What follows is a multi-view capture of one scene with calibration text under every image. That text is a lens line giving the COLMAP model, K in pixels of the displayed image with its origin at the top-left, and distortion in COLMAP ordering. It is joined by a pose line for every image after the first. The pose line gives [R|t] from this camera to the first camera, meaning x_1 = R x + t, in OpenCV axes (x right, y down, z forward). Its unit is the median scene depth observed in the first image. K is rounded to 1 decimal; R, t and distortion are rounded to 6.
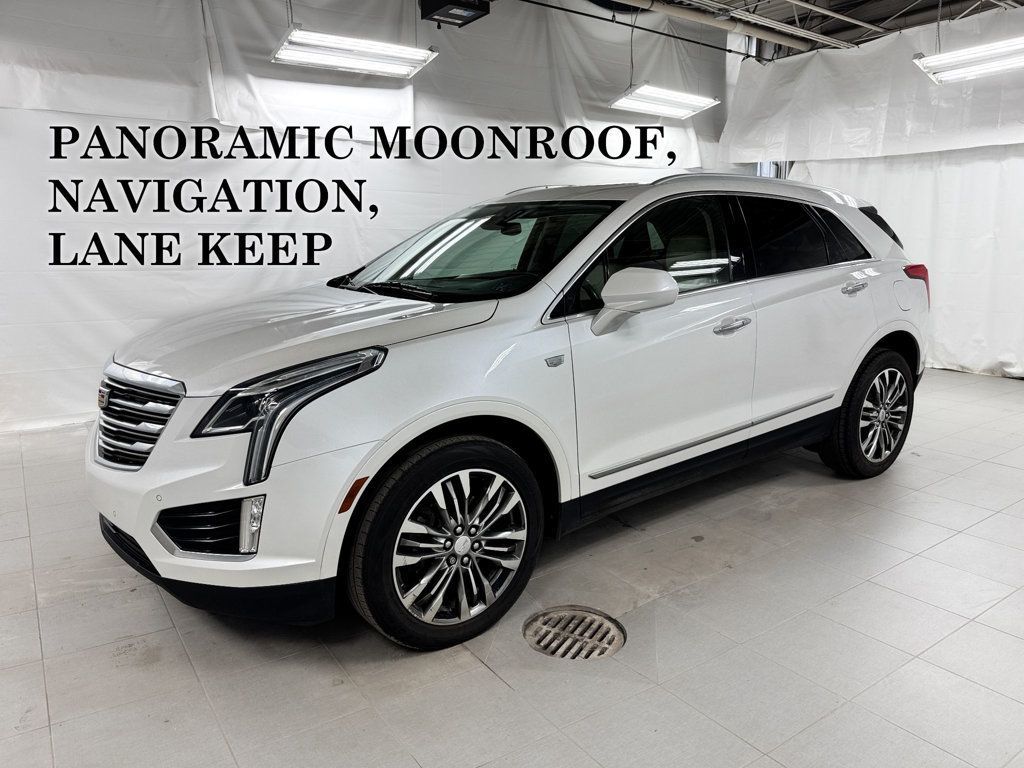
lens RADIAL K [[726.3, 0, 508.9], [0, 726.3, 383.6], [0, 0, 1]] dist [0.027150, -0.025688]
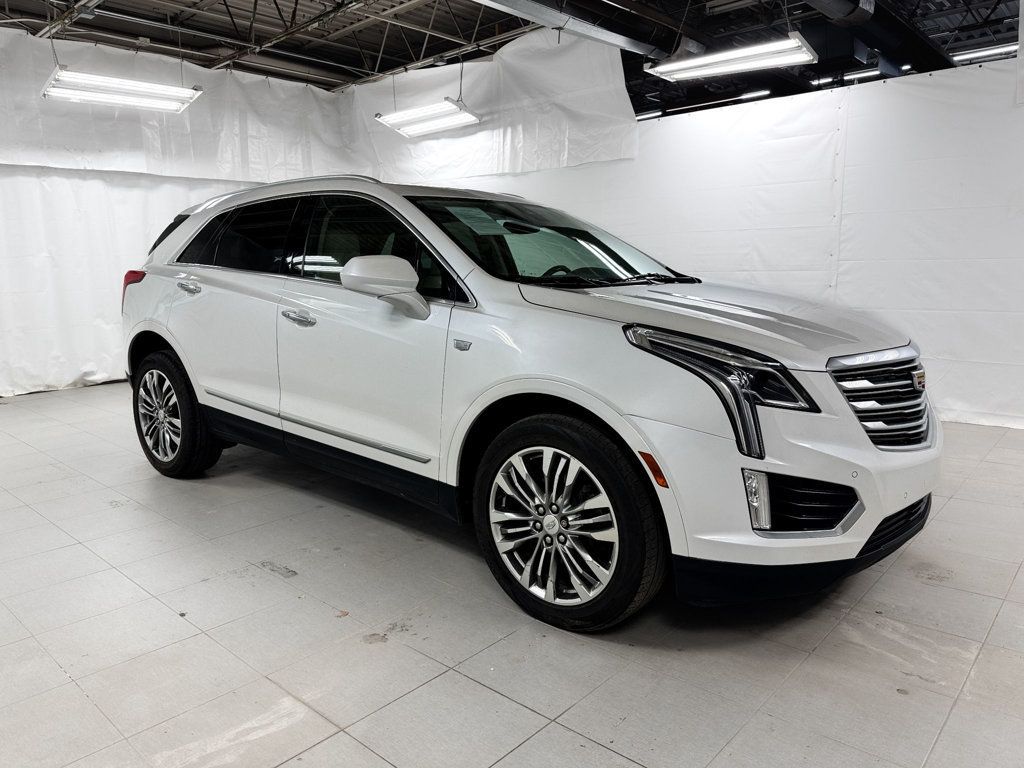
lens RADIAL K [[726.3, 0, 508.9], [0, 726.3, 383.6], [0, 0, 1]] dist [0.027150, -0.025688]
pose [[-0.215494, -0.158323, 0.963585, -0.477392], [0.205040, 0.957435, 0.203167, -0.101531], [-0.954736, 0.241355, -0.173859, 0.588810]]
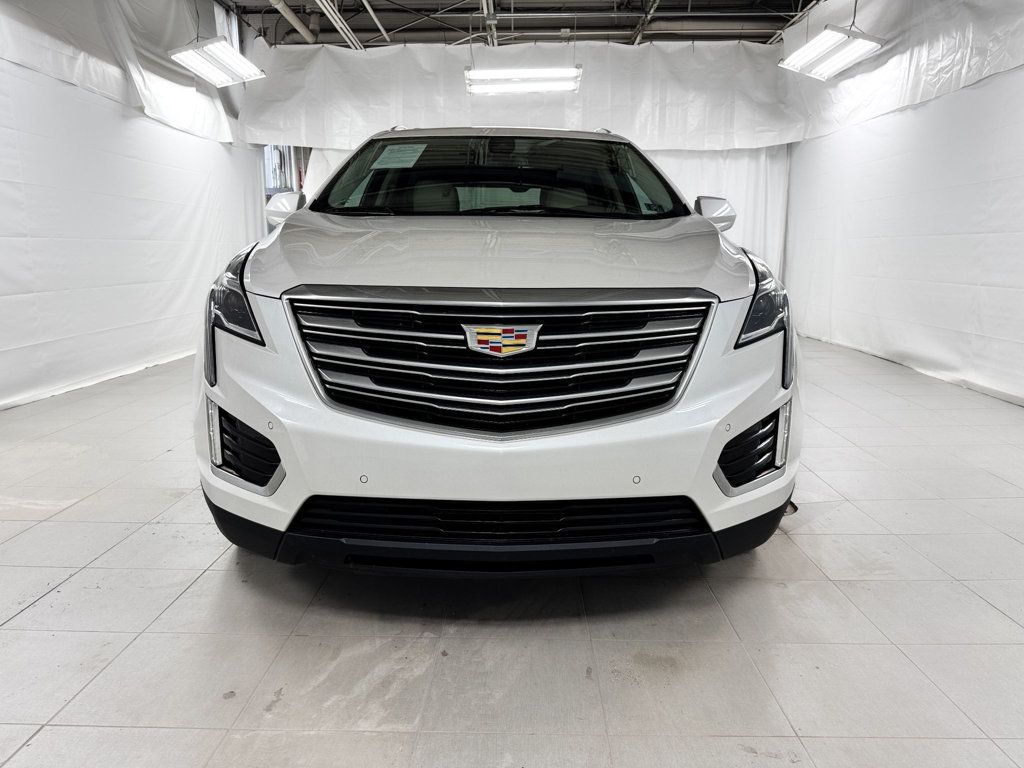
lens RADIAL K [[714.0, 0, 509.6], [0, 714.0, 390.1], [0, 0, 1]] dist [0.027539, -0.031432]
pose [[0.594591, -0.156051, 0.788739, -0.365390], [0.157161, 0.984619, 0.076329, 0.004531], [-0.788519, 0.078575, 0.609971, 0.209228]]
